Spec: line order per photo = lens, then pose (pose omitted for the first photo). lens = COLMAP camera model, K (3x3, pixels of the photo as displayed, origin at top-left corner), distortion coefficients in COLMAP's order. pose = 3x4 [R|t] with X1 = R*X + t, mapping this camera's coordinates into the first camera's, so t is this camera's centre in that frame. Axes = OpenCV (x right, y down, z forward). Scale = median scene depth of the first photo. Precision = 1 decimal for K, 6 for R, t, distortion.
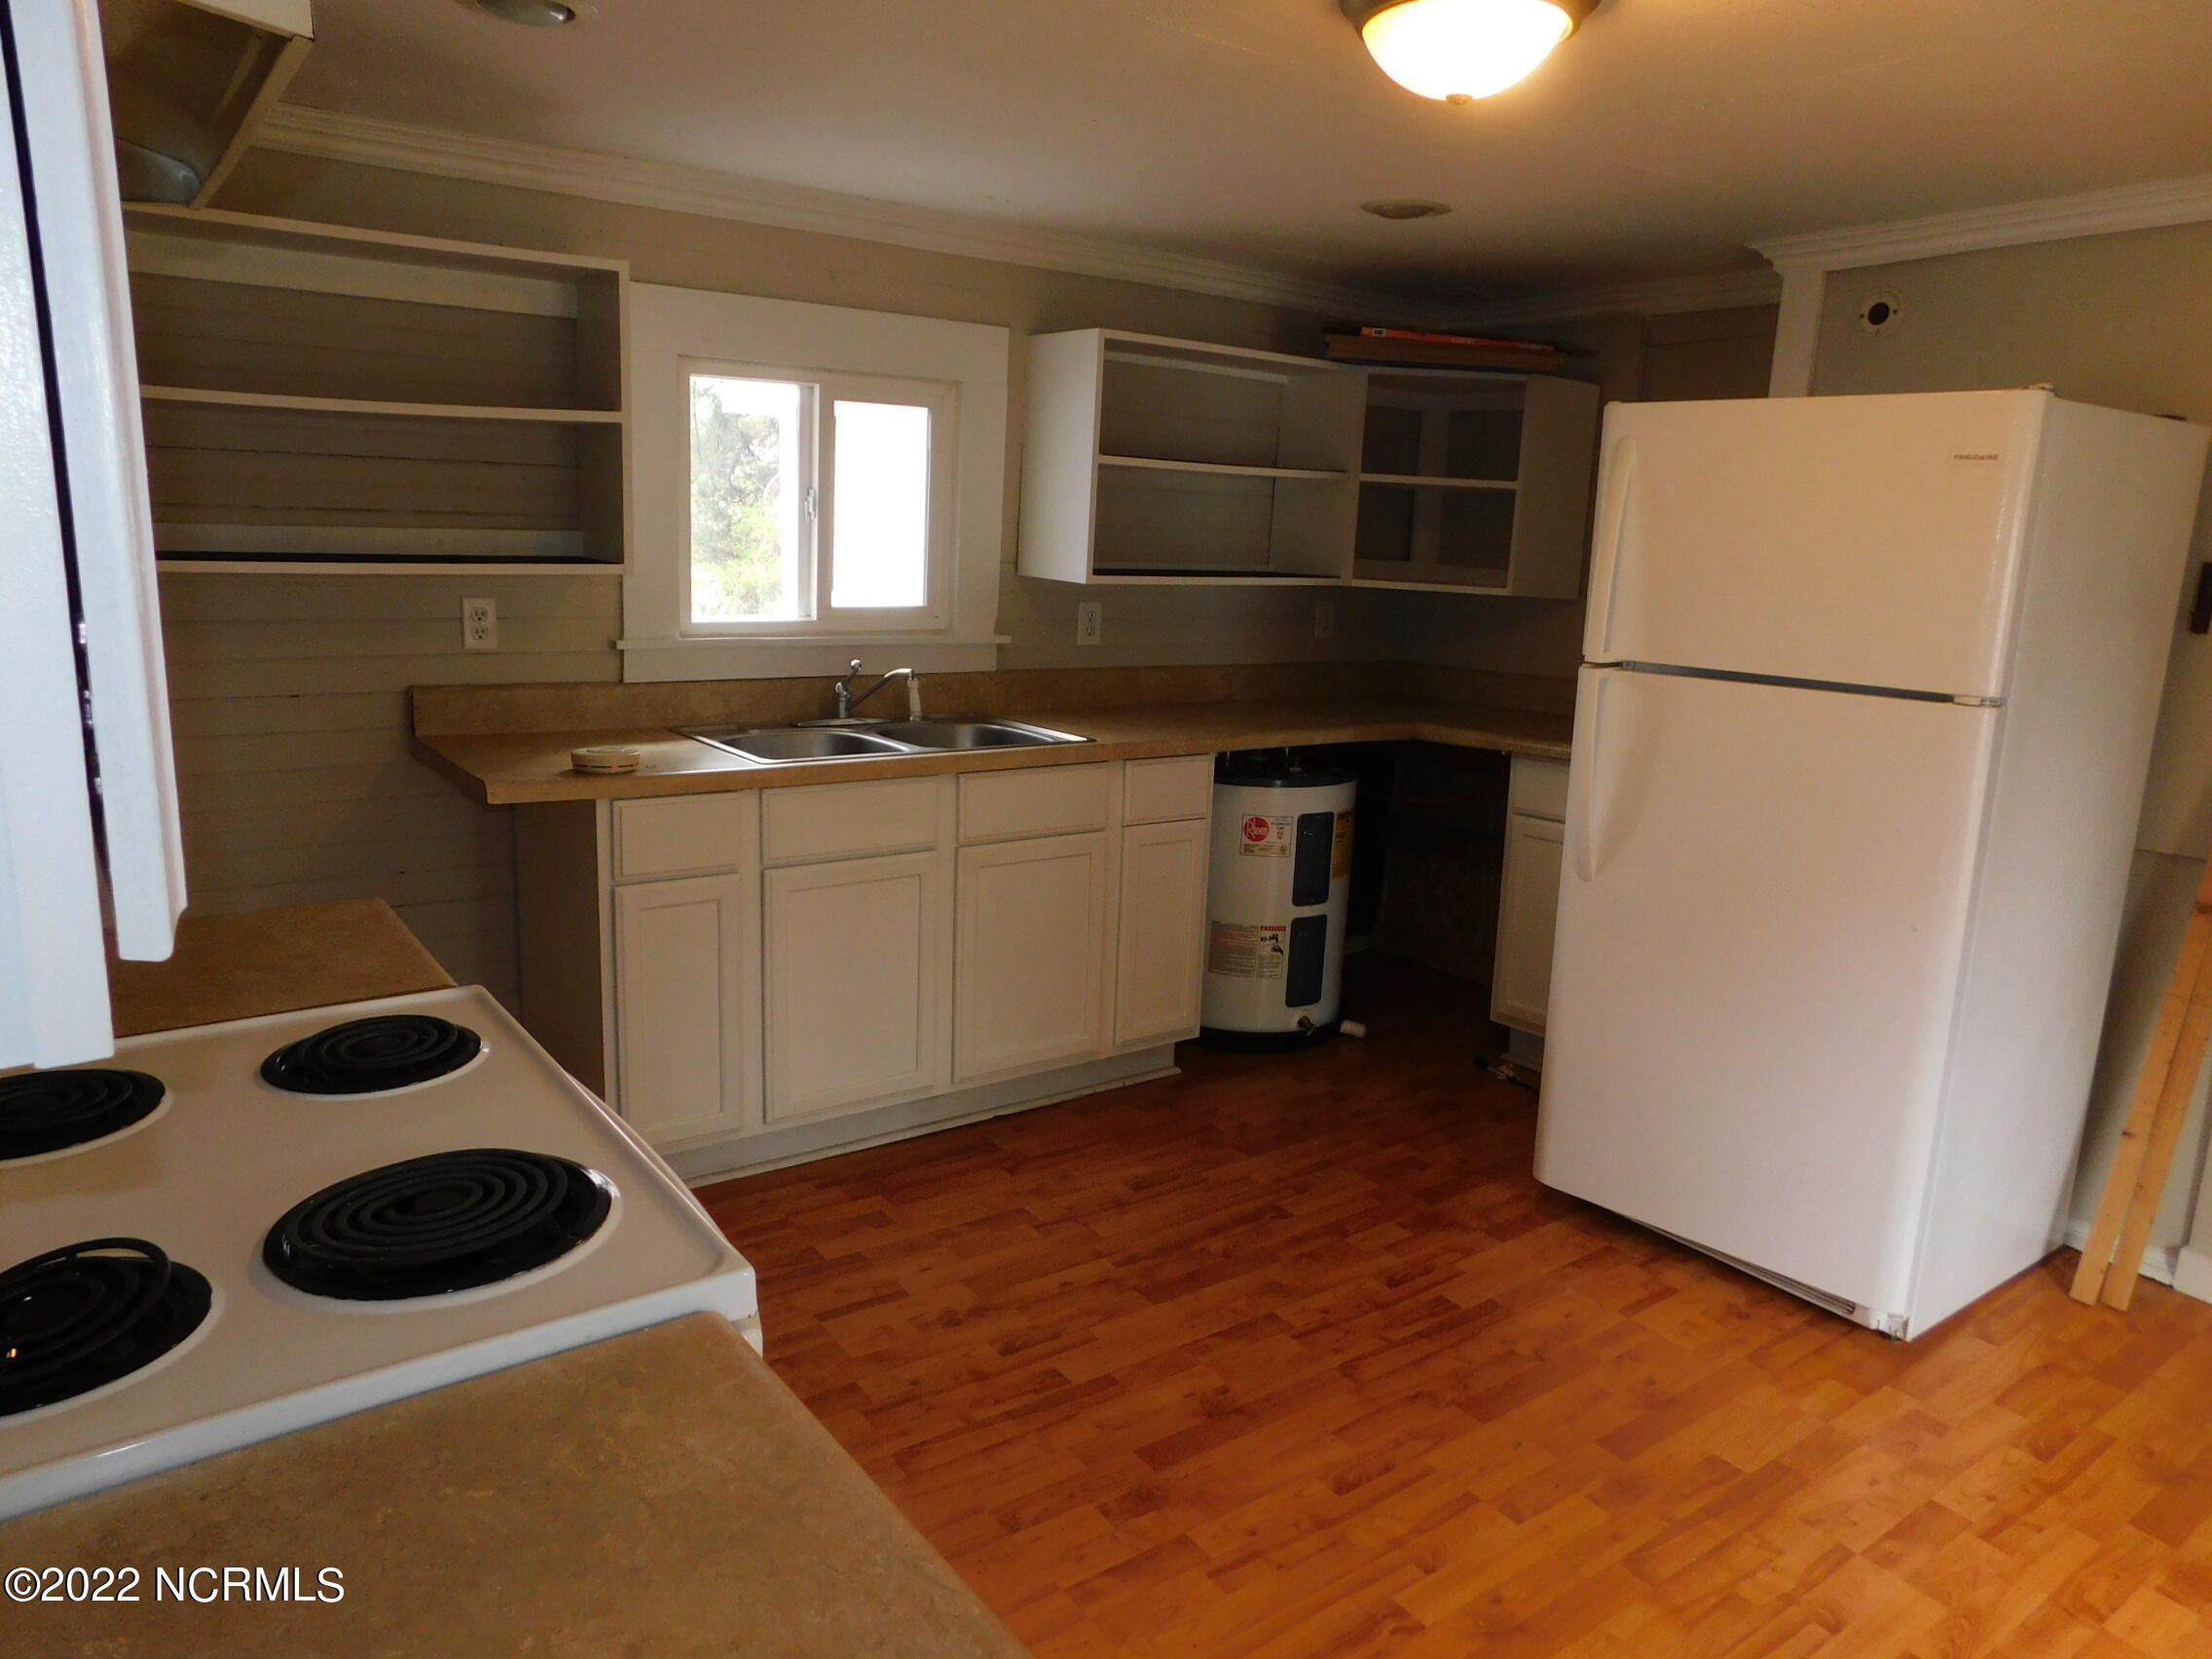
lens RADIAL K [[1512.1, 0, 1102.4], [0, 1512.1, 824.0], [0, 0, 1]] dist [-0.003404, 0.003109]
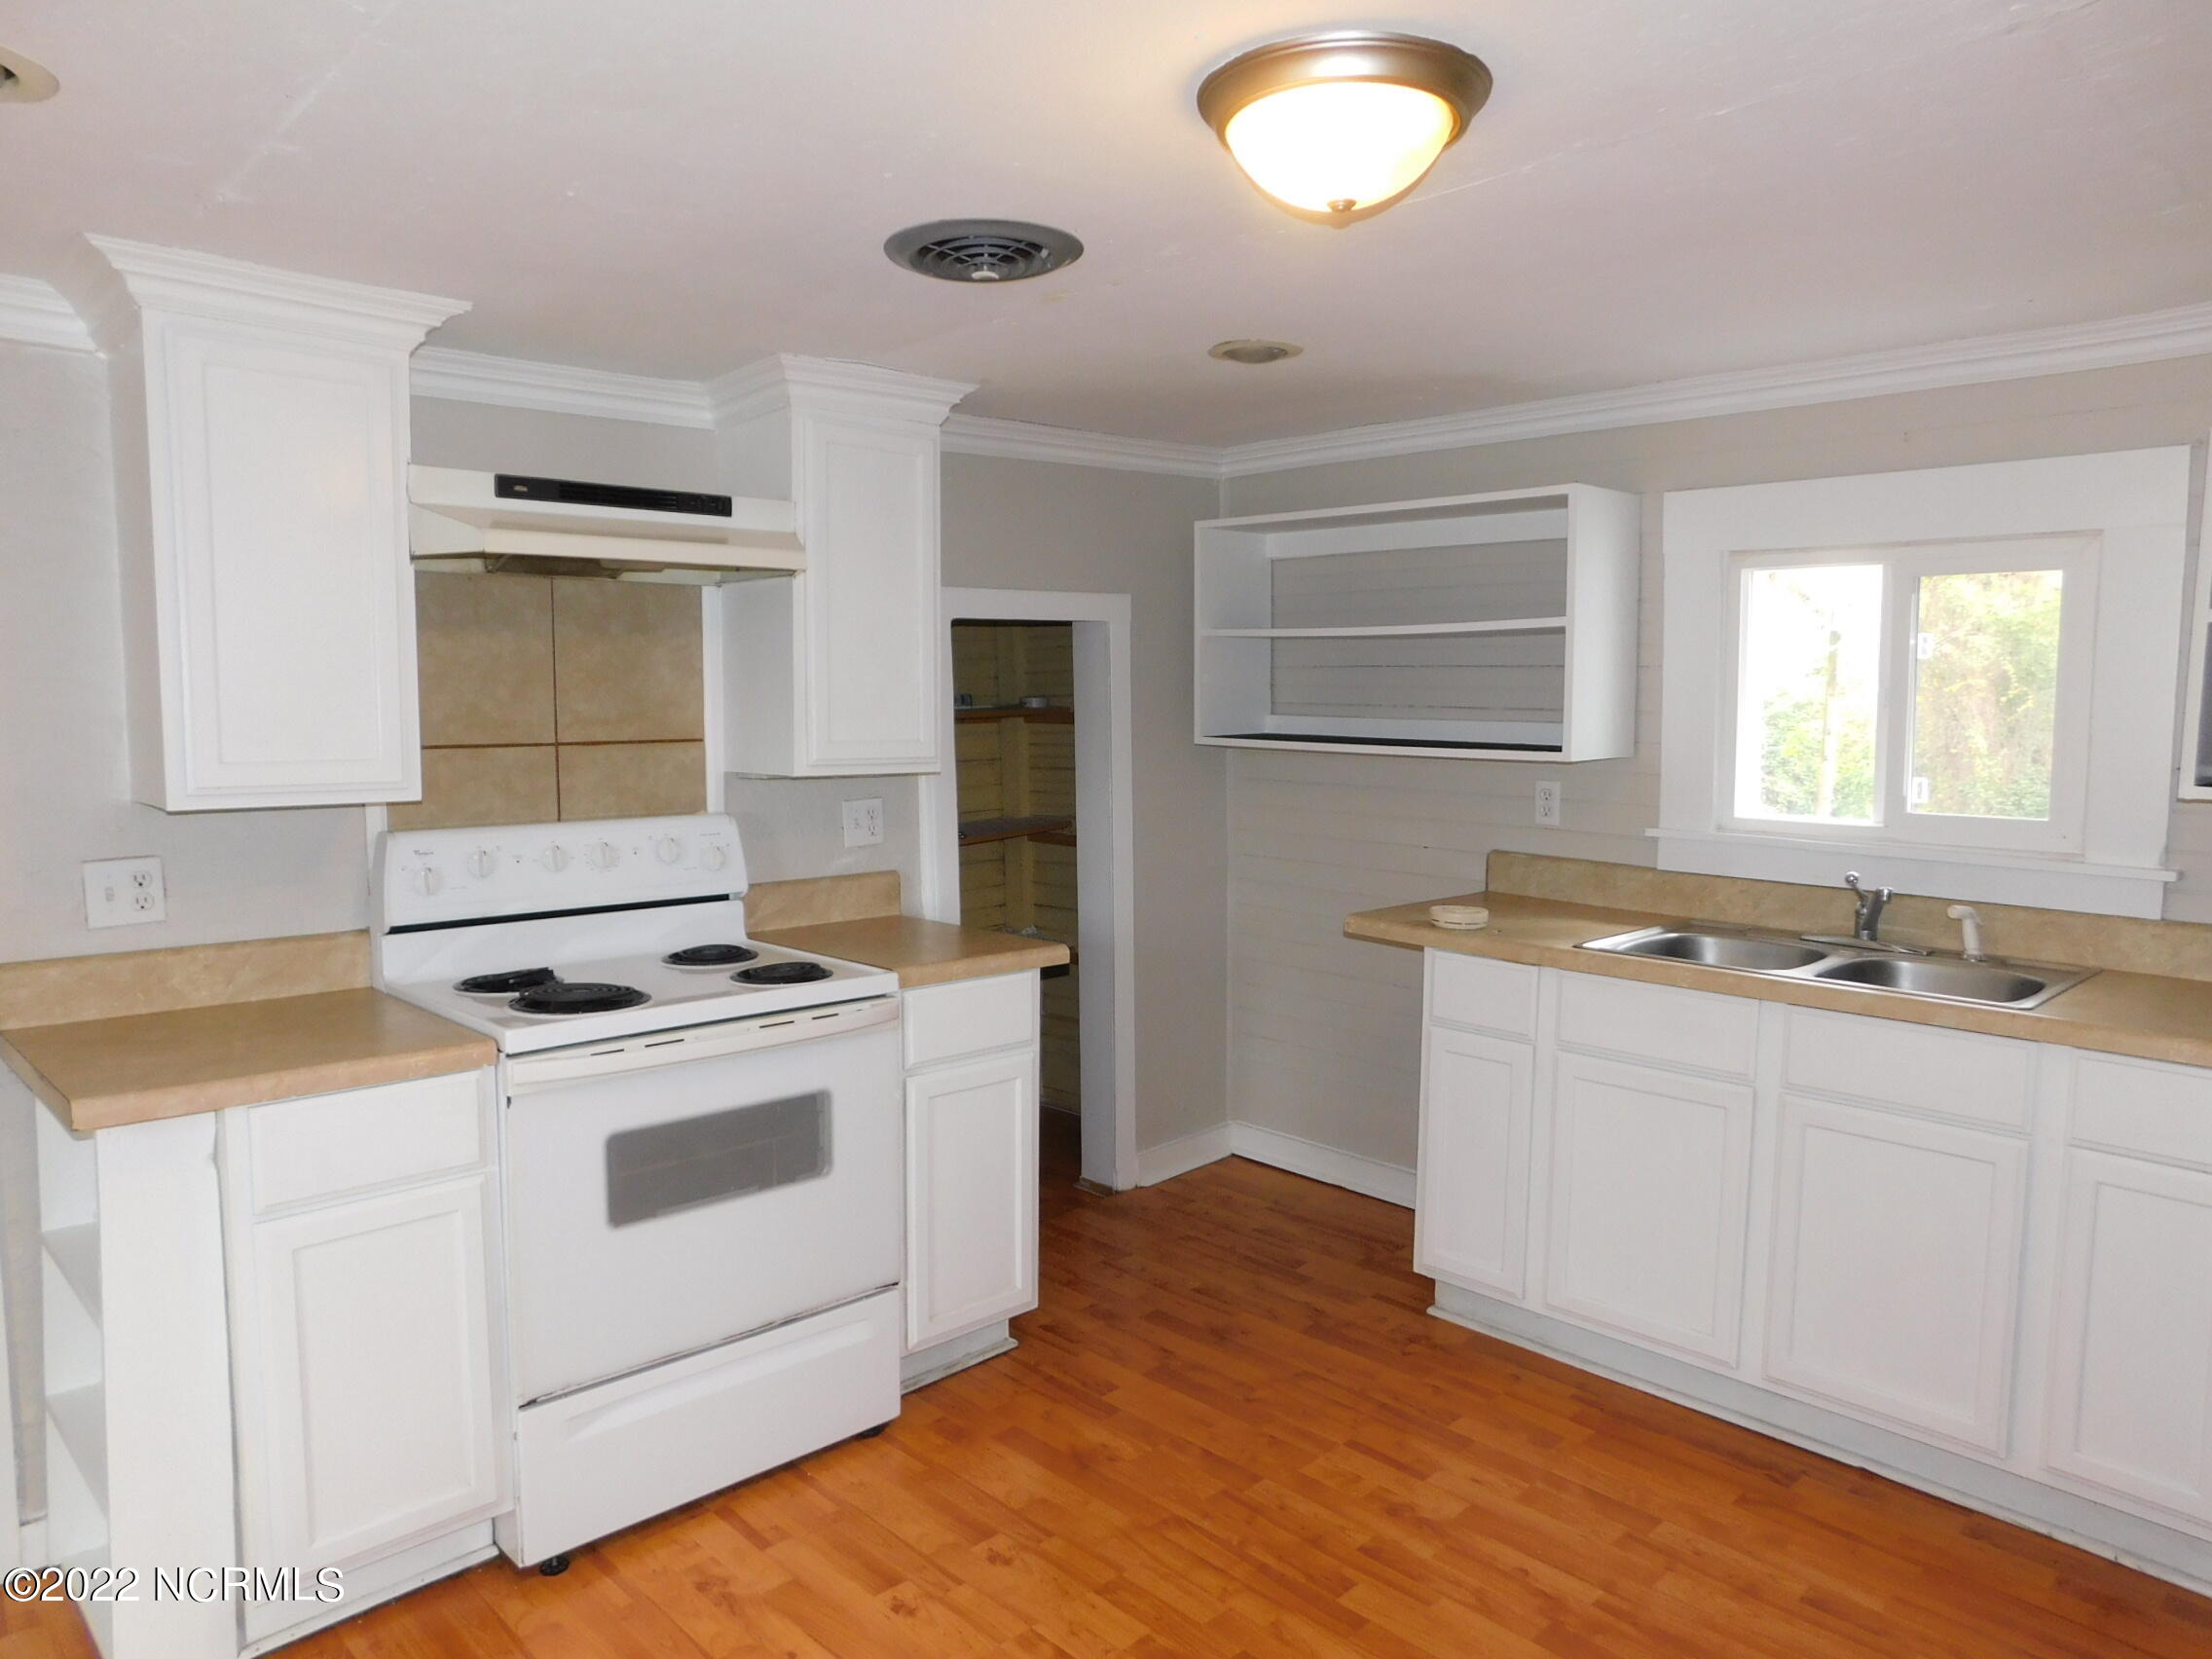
lens RADIAL K [[1512.1, 0, 1102.4], [0, 1512.1, 824.0], [0, 0, 1]] dist [-0.003404, 0.003109]
pose [[0.143556, 0.056657, -0.988019, 0.706117], [-0.202104, 0.978998, 0.026774, -0.080496], [0.968786, 0.195839, 0.151991, 0.507907]]
